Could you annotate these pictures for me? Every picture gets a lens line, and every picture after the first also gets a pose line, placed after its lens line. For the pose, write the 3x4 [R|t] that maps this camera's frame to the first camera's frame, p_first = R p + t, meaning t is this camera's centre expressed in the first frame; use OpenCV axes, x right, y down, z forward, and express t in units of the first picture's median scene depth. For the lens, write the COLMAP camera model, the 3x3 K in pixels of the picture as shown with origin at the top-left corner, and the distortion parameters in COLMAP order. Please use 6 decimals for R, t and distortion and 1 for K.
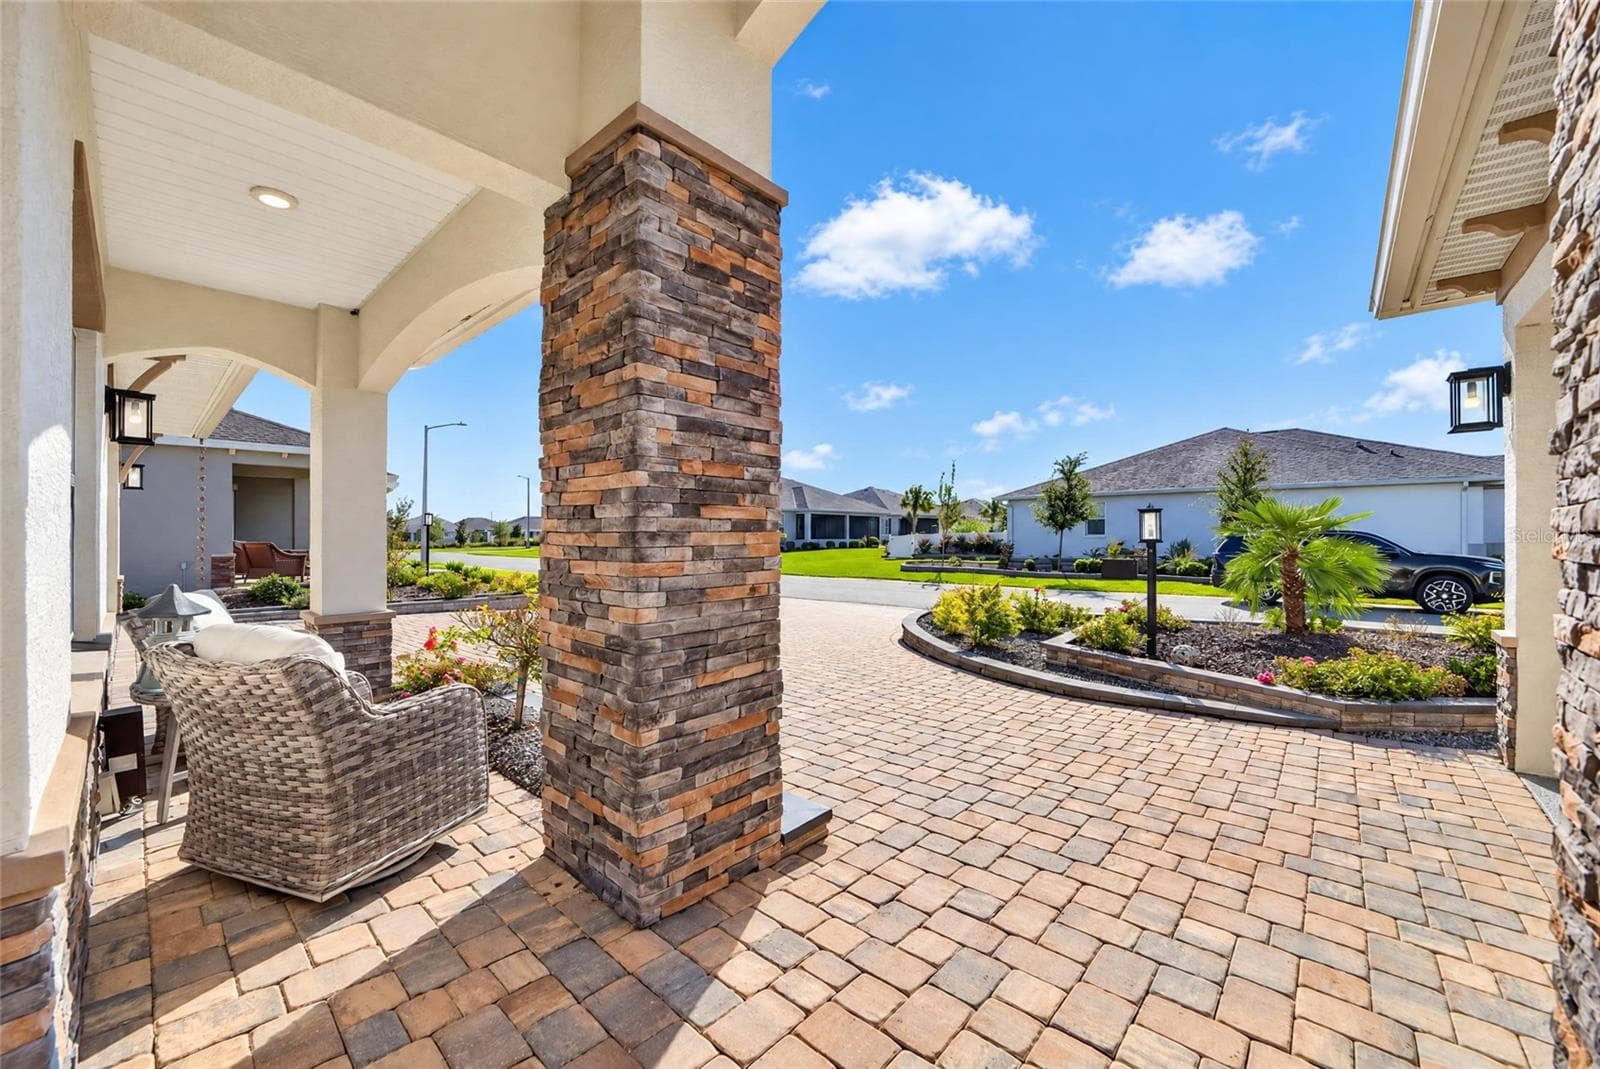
lens RADIAL K [[626.6, 0, 794.6], [0, 626.6, 530.4], [0, 0, 1]] dist [-0.014330, -0.000086]
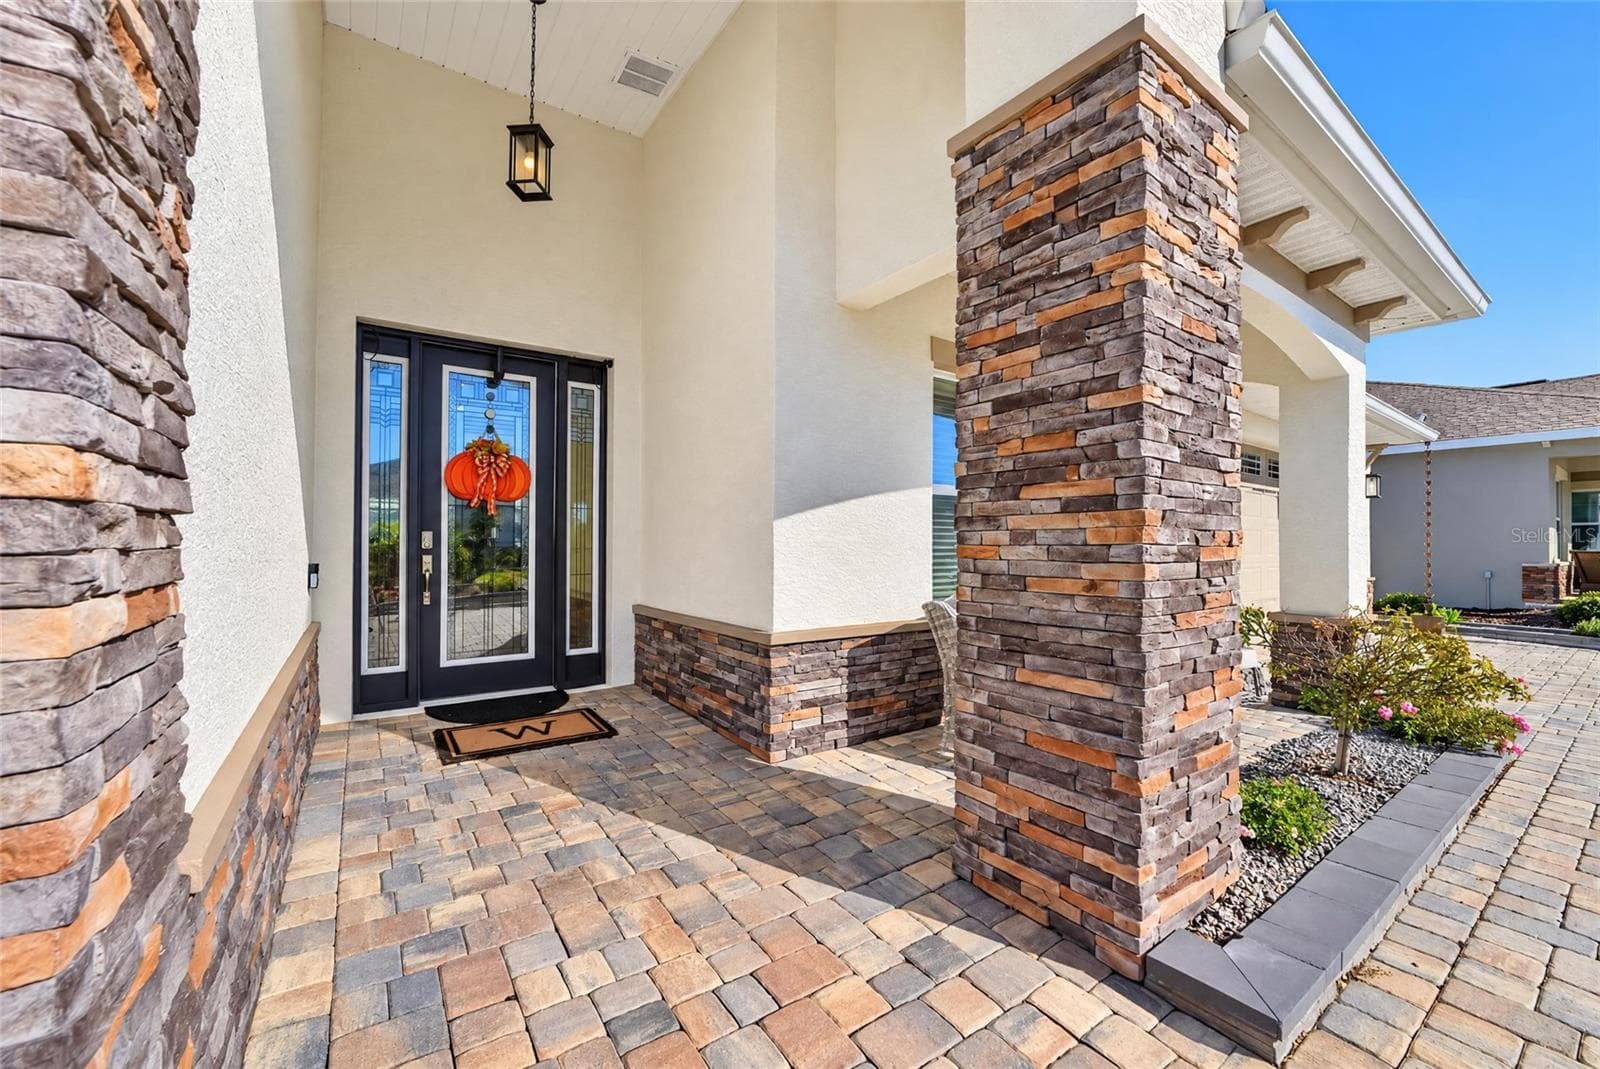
lens RADIAL K [[626.6, 0, 795.7], [0, 626.6, 538.7], [0, 0, 1]] dist [-0.014330, -0.000086]
pose [[-0.211260, -0.006546, -0.977408, 0.798472], [-0.002406, 0.999978, -0.006177, 0.043273], [0.977427, 0.001047, -0.211271, 0.839448]]
